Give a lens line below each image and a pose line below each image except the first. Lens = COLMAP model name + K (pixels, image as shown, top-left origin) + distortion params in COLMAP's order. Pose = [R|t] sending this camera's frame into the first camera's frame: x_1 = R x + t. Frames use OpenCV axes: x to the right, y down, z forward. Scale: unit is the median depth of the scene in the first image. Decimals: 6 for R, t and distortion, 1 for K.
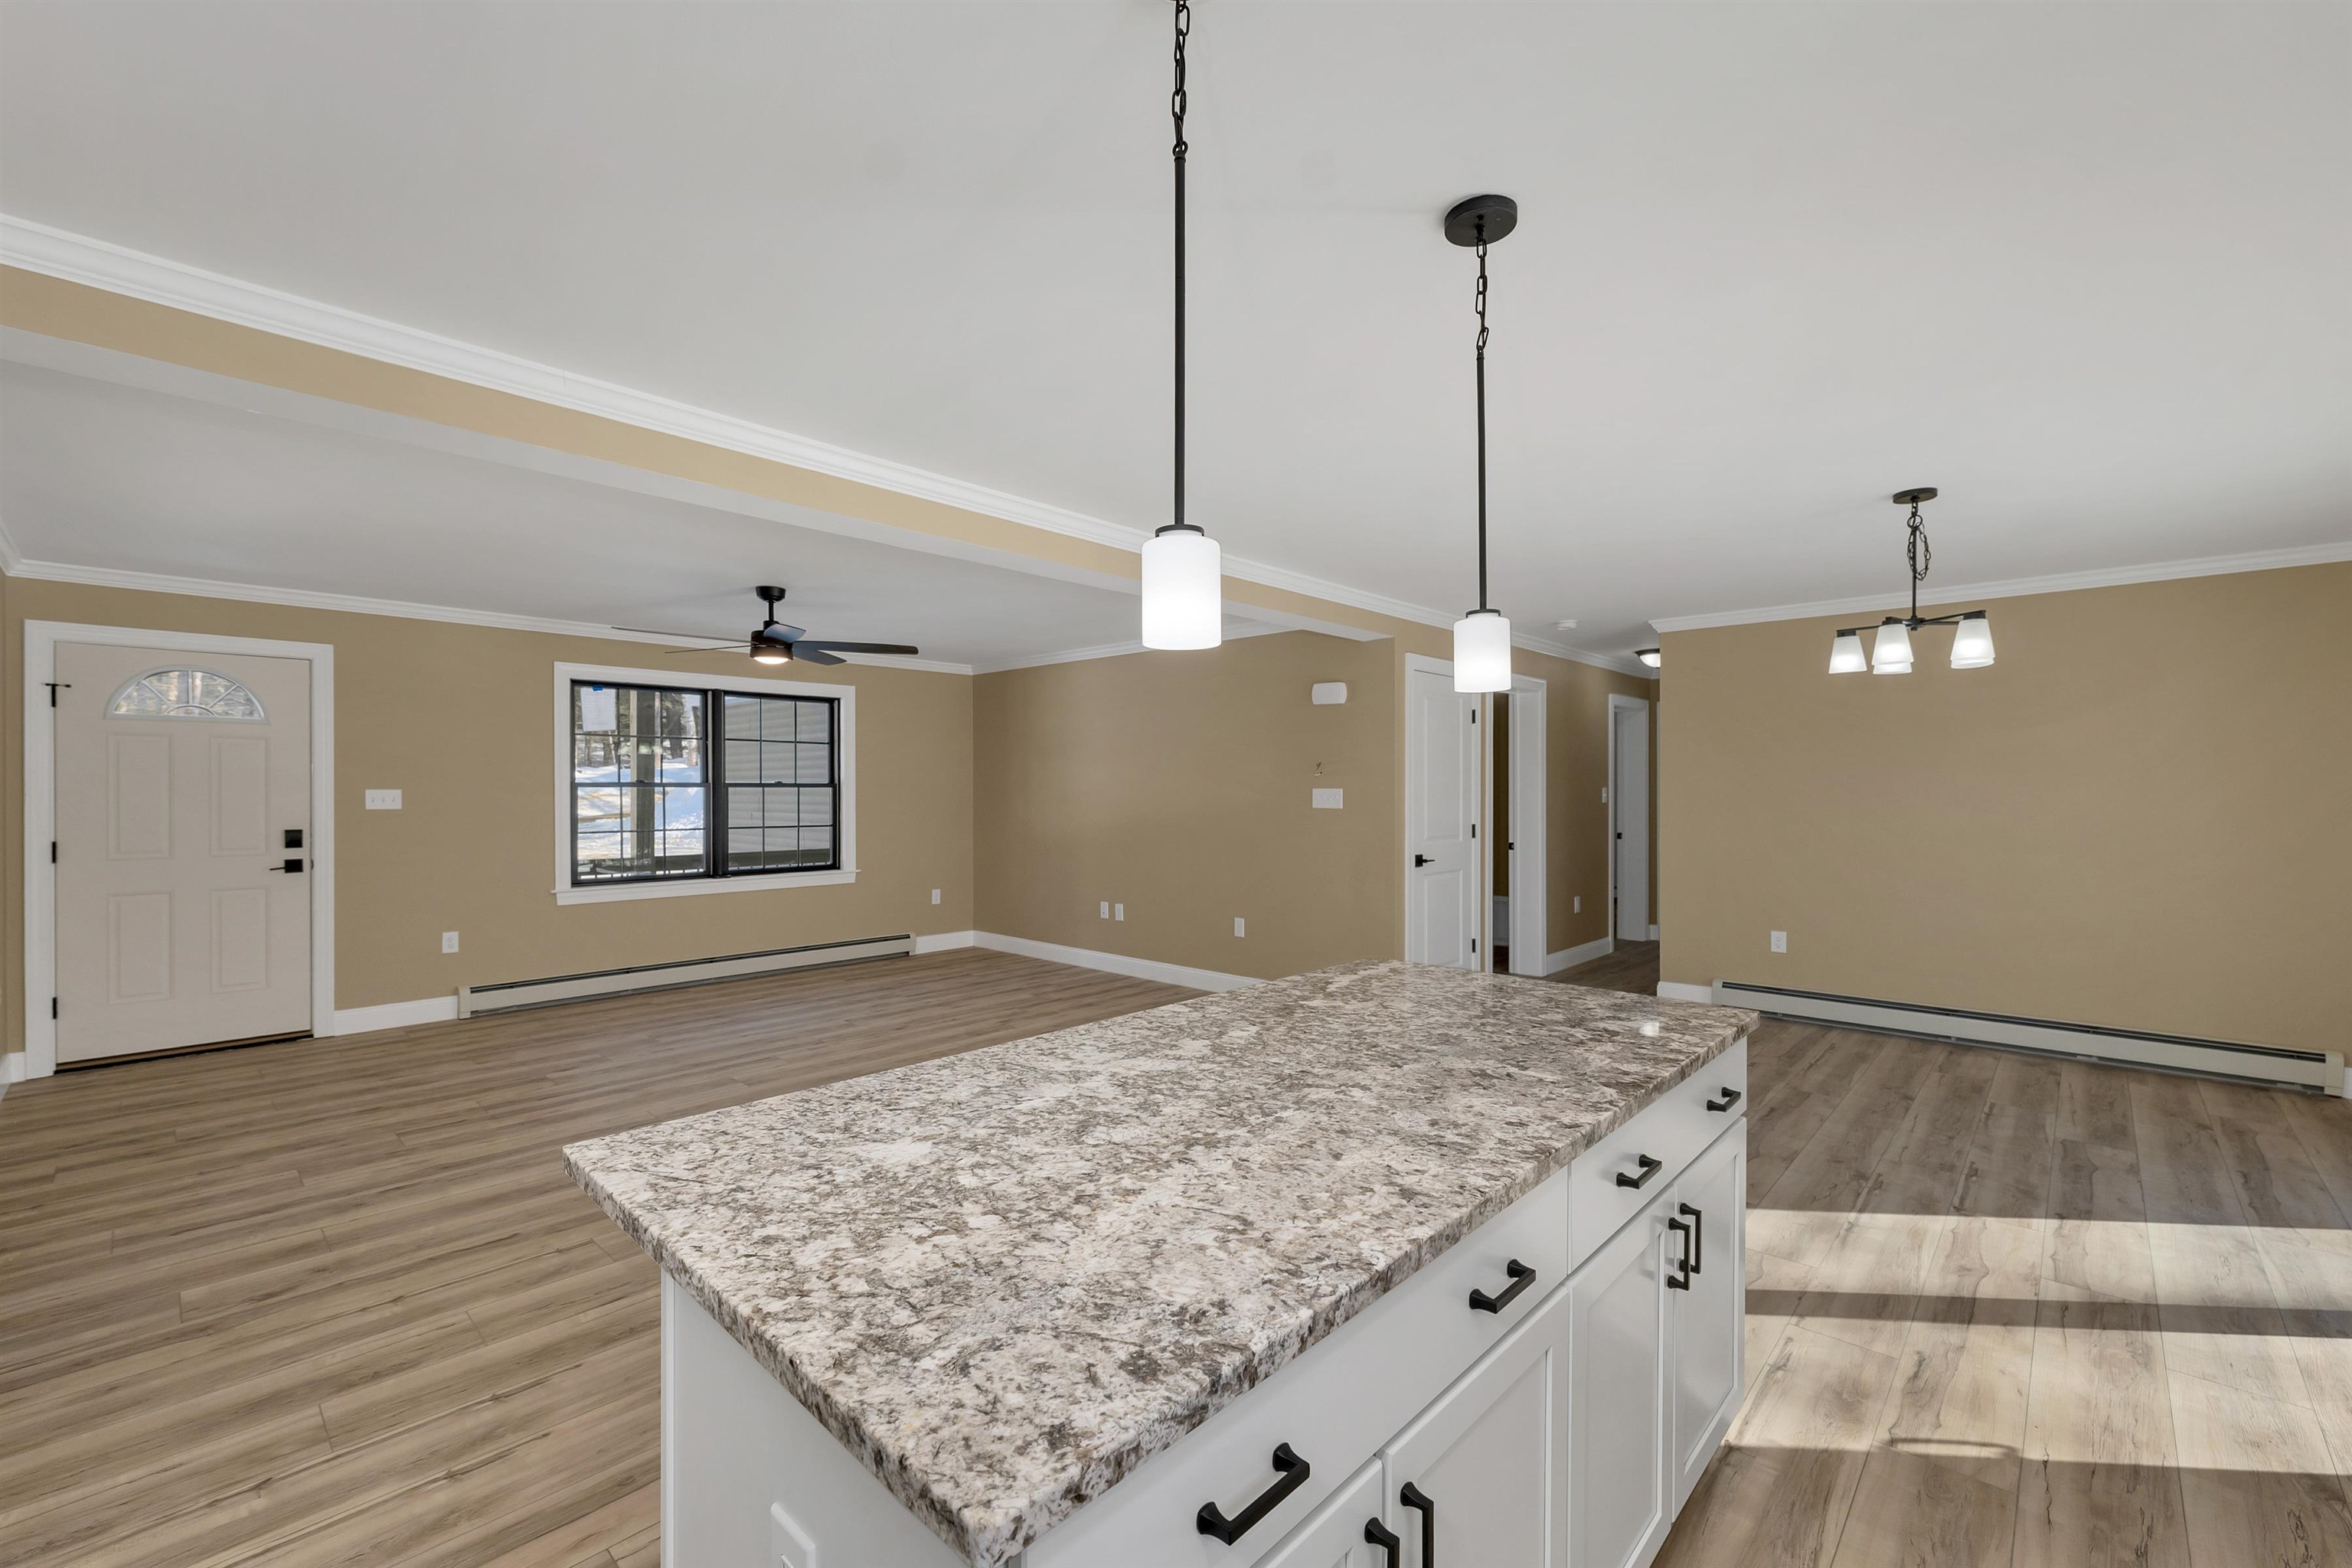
lens RADIAL K [[967.2, 0, 1168.0], [0, 967.2, 795.5], [0, 0, 1]] dist [0.000216, -0.000090]
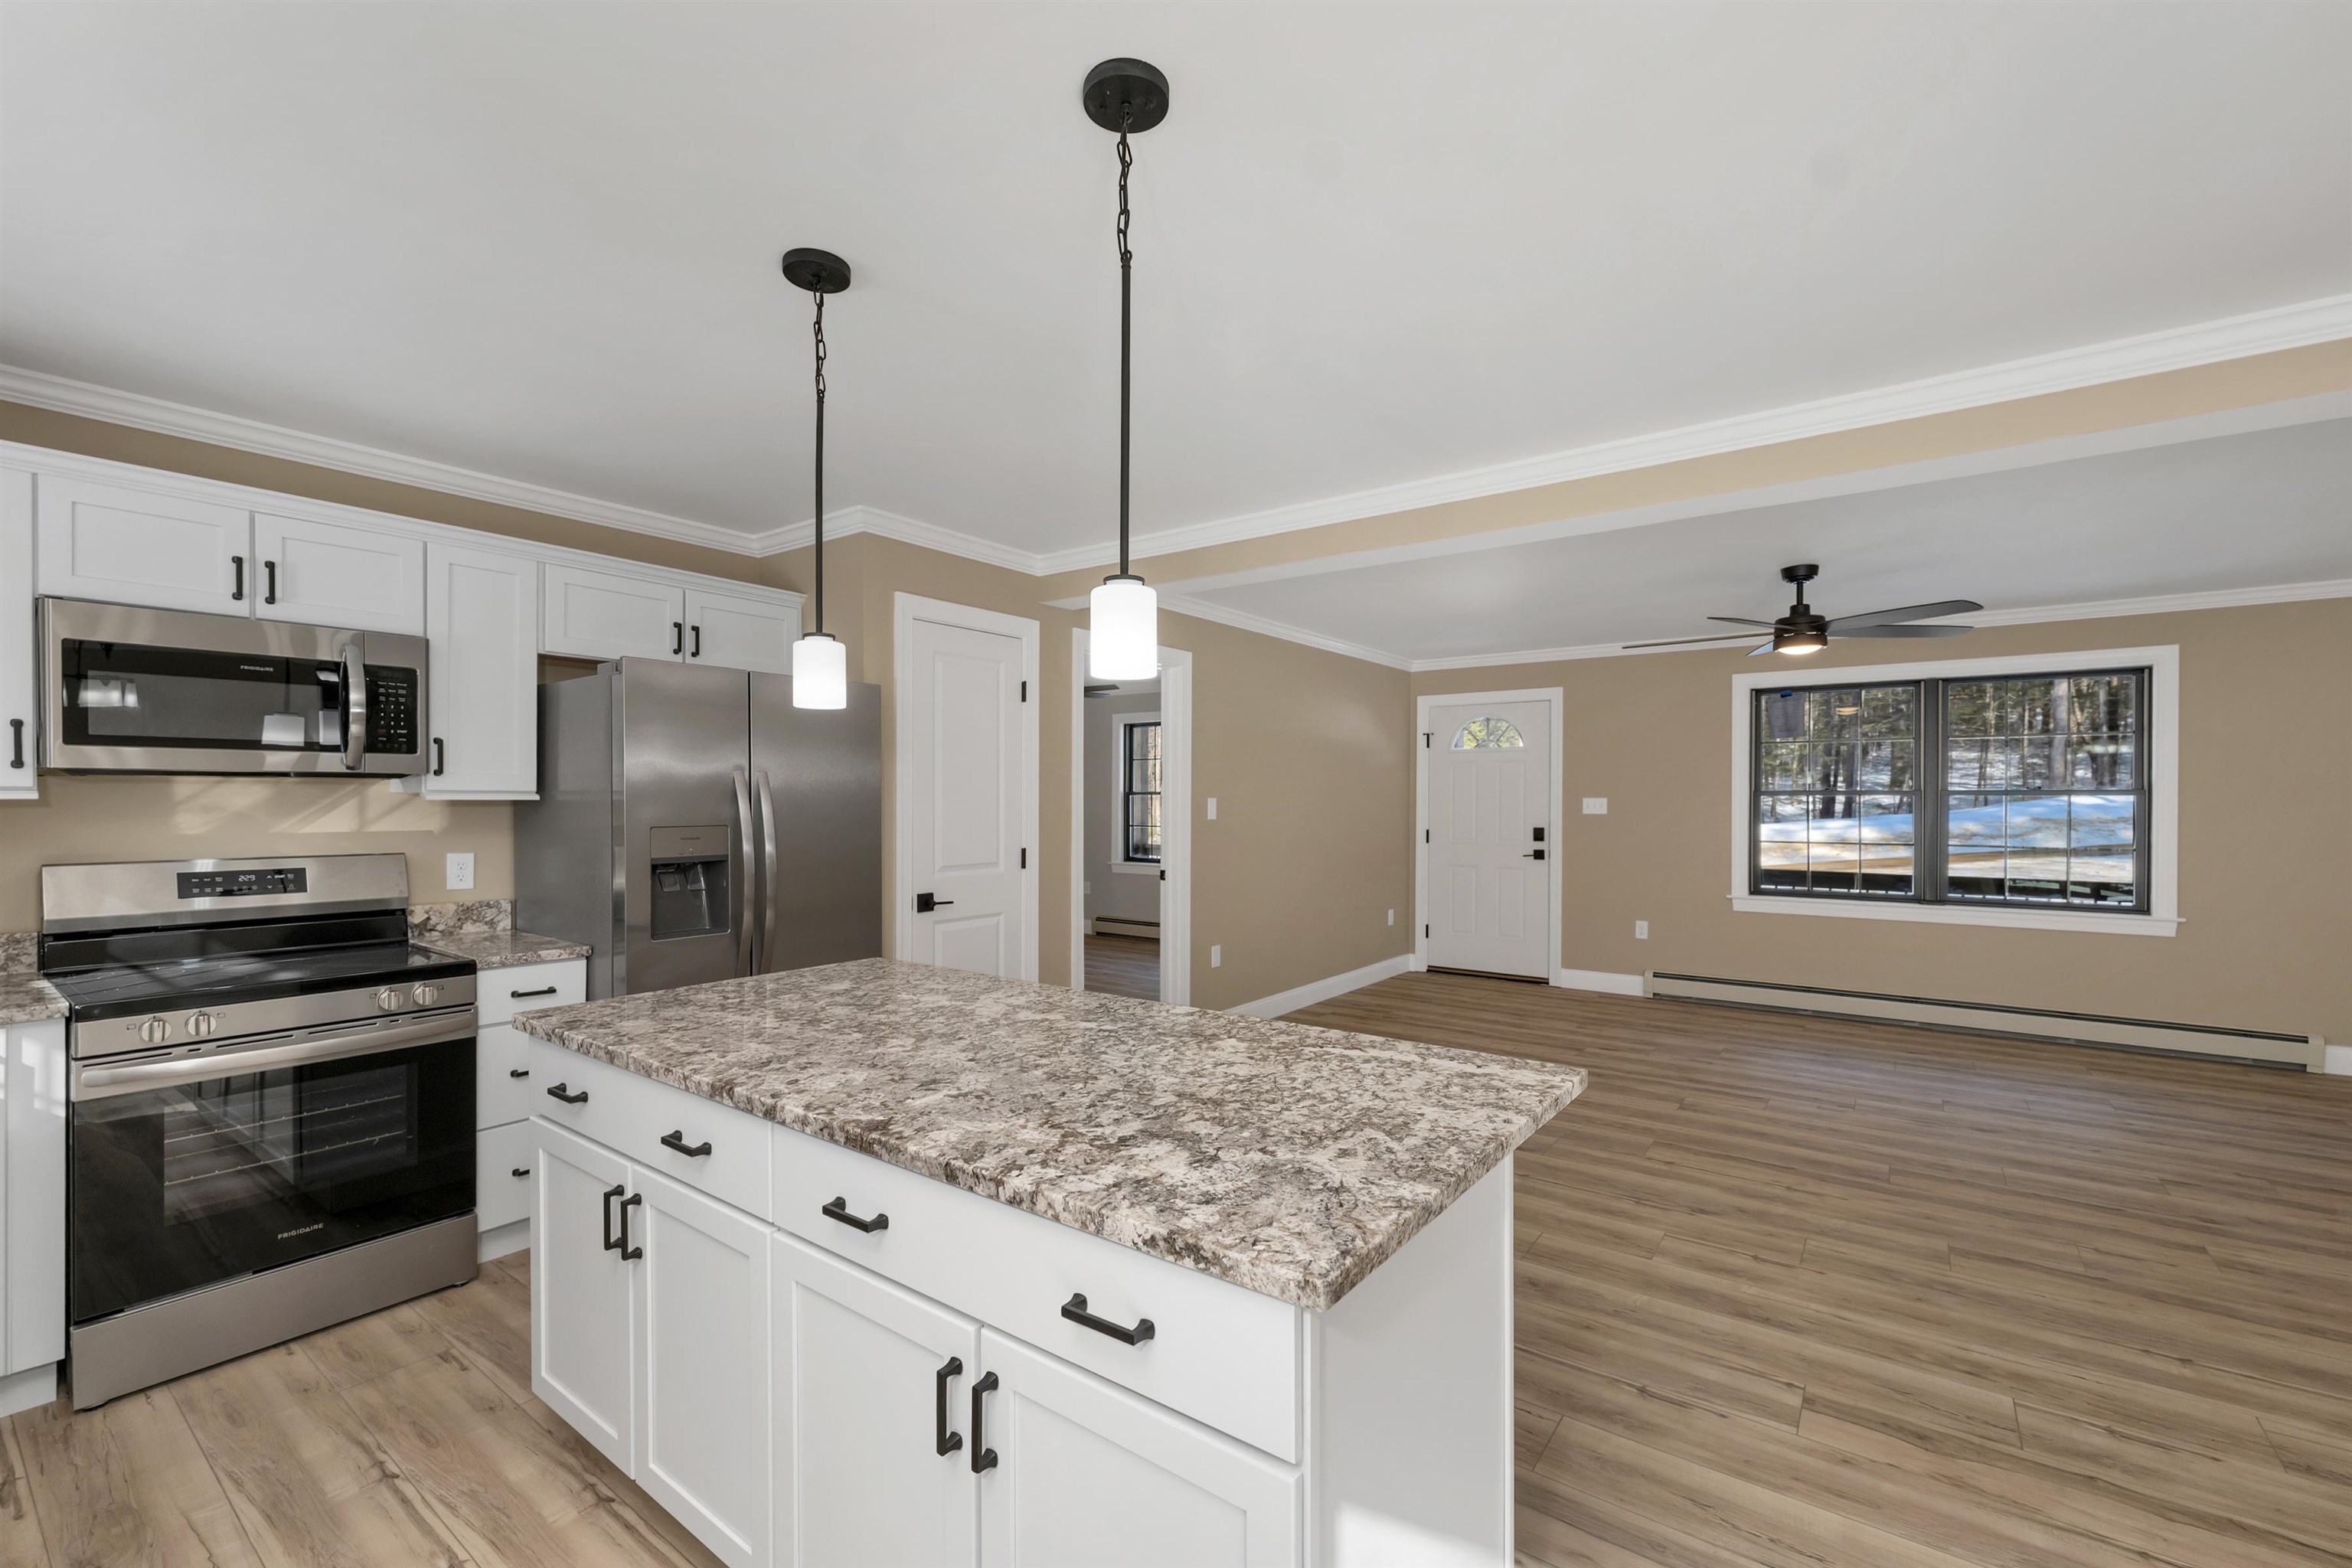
lens RADIAL K [[986.2, 0, 1168.5], [0, 986.2, 808.2], [0, 0, 1]] dist [0.001874, -0.000288]
pose [[0.116346, 0.010849, -0.993149, 1.215184], [-0.006792, 0.999926, 0.010127, -0.006808], [0.993185, 0.005567, 0.116411, 0.994765]]
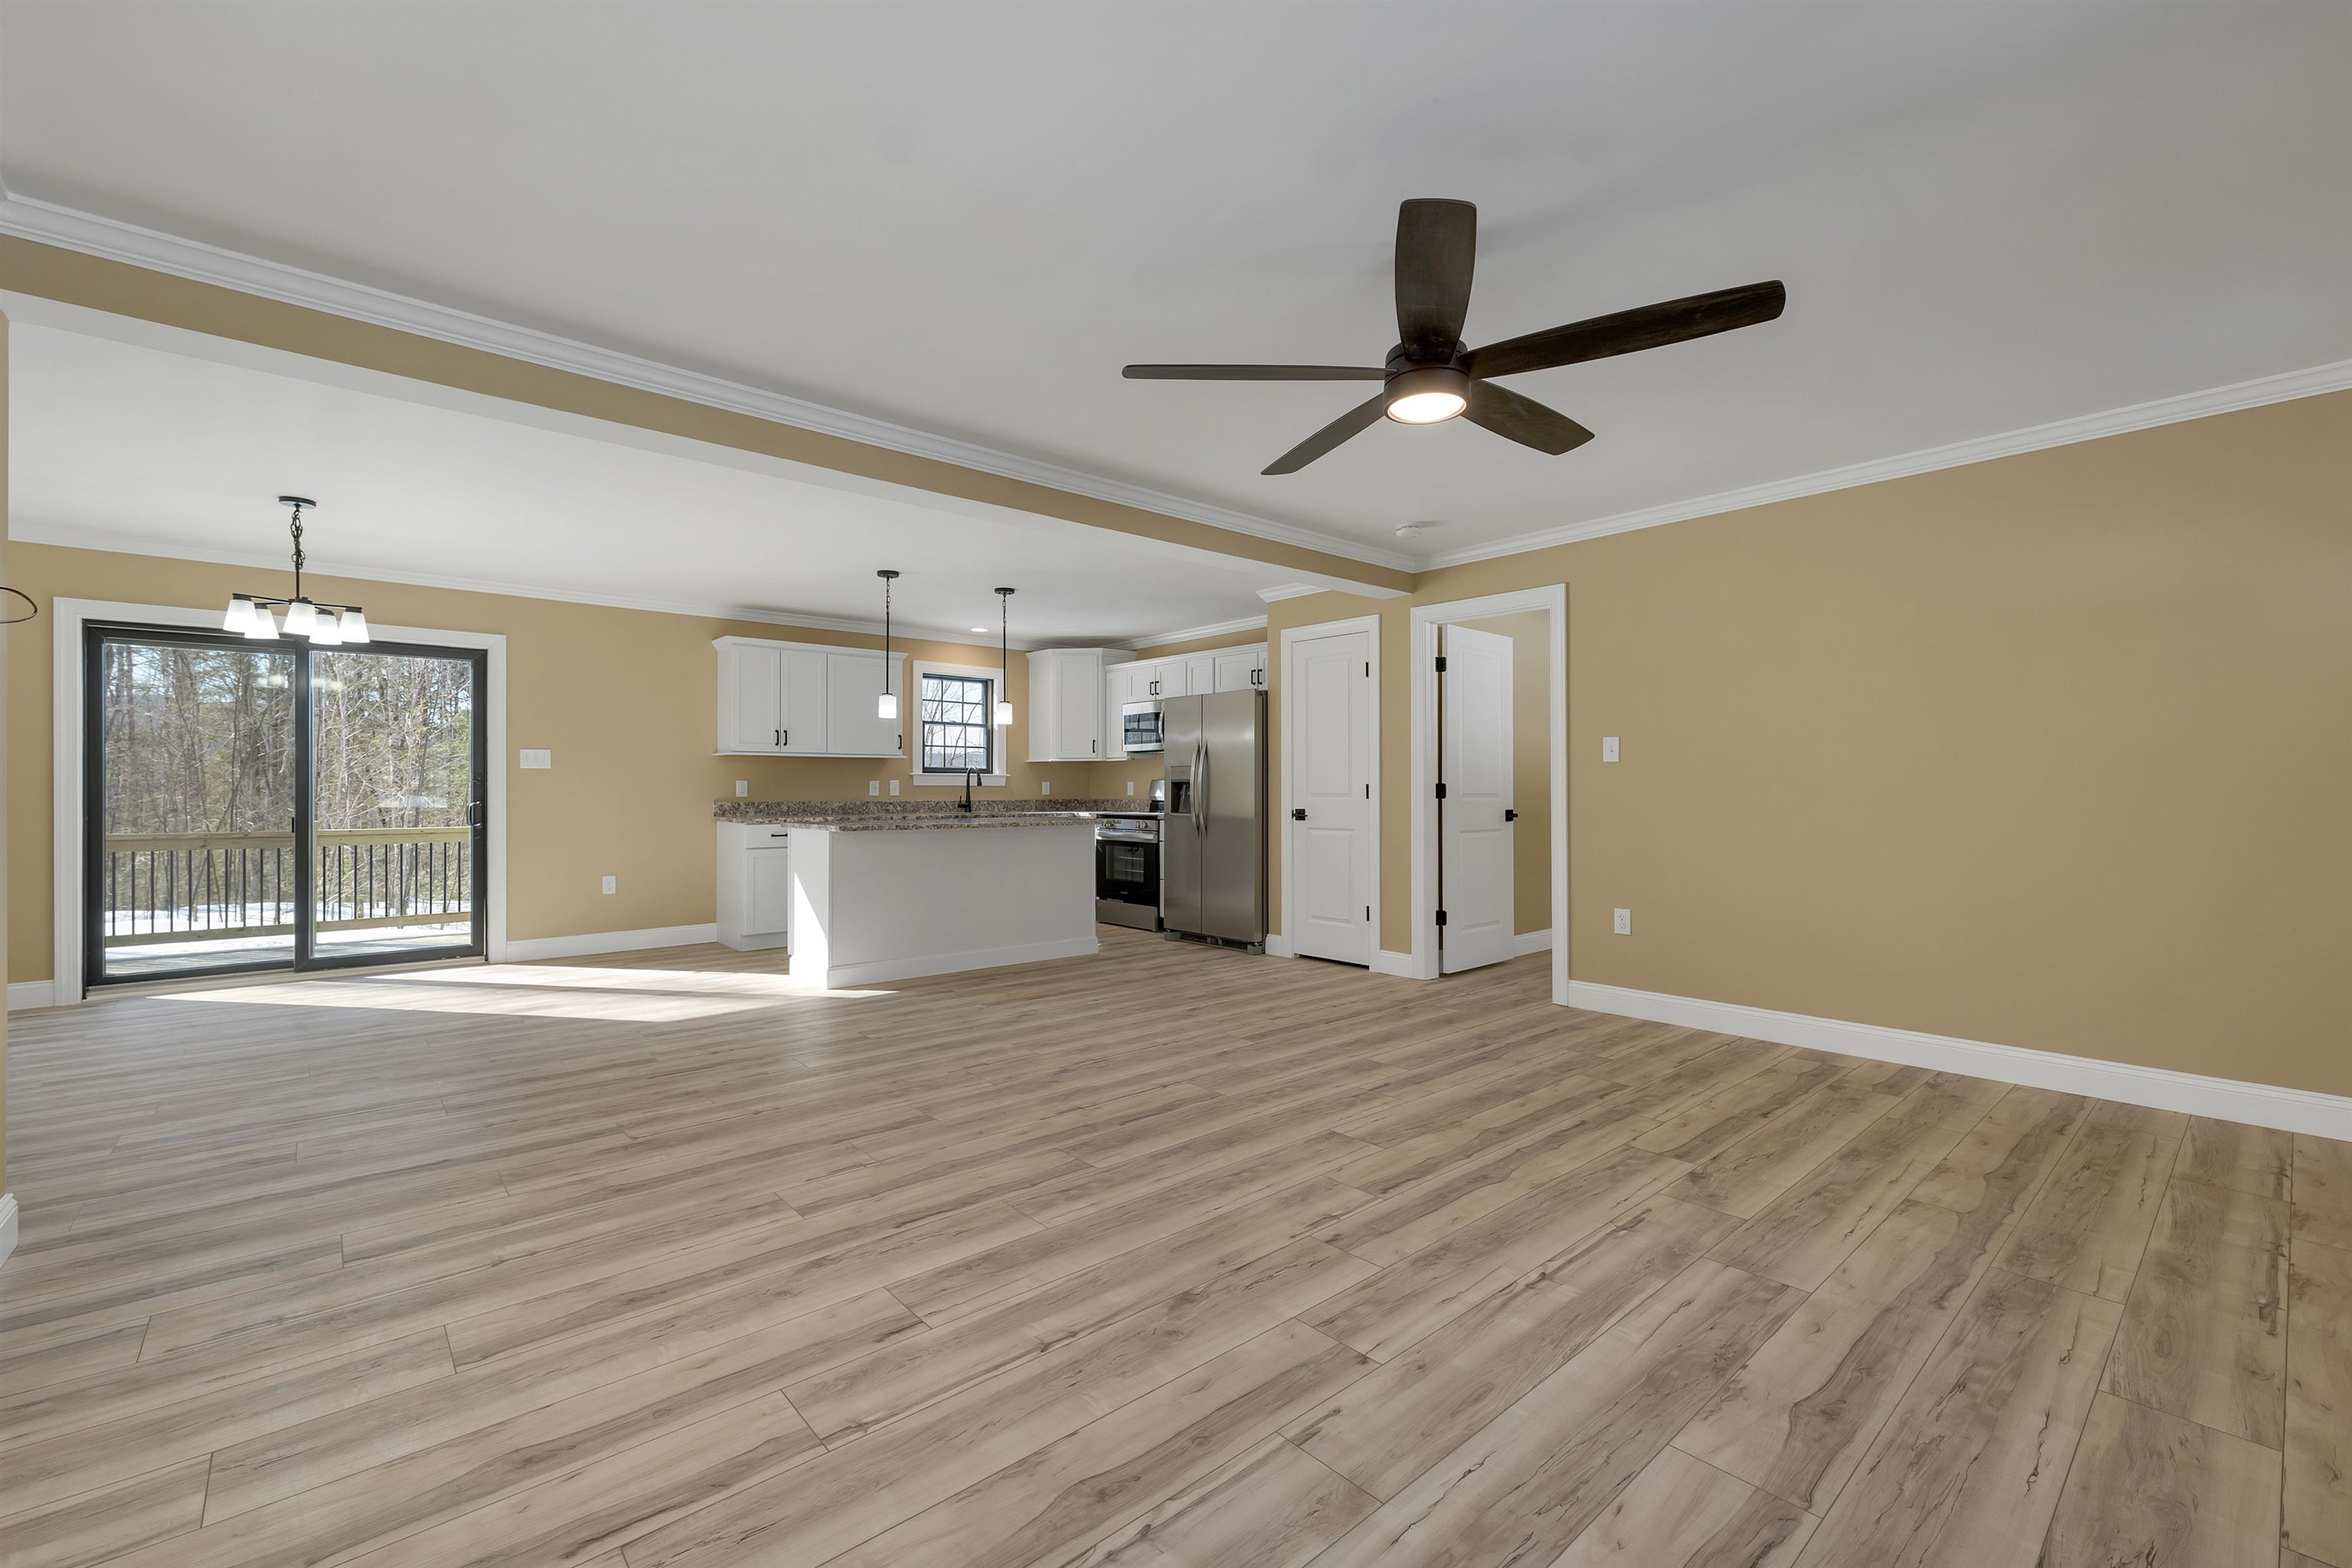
lens RADIAL K [[981.8, 0, 1168.4], [0, 981.8, 798.6], [0, 0, 1]] dist [0.001838, -0.000047]
pose [[-0.995219, 0.000755, 0.097668, -0.991098], [0.002254, 0.999881, 0.015248, 0.121421], [-0.097645, 0.015395, -0.995102, 4.429063]]
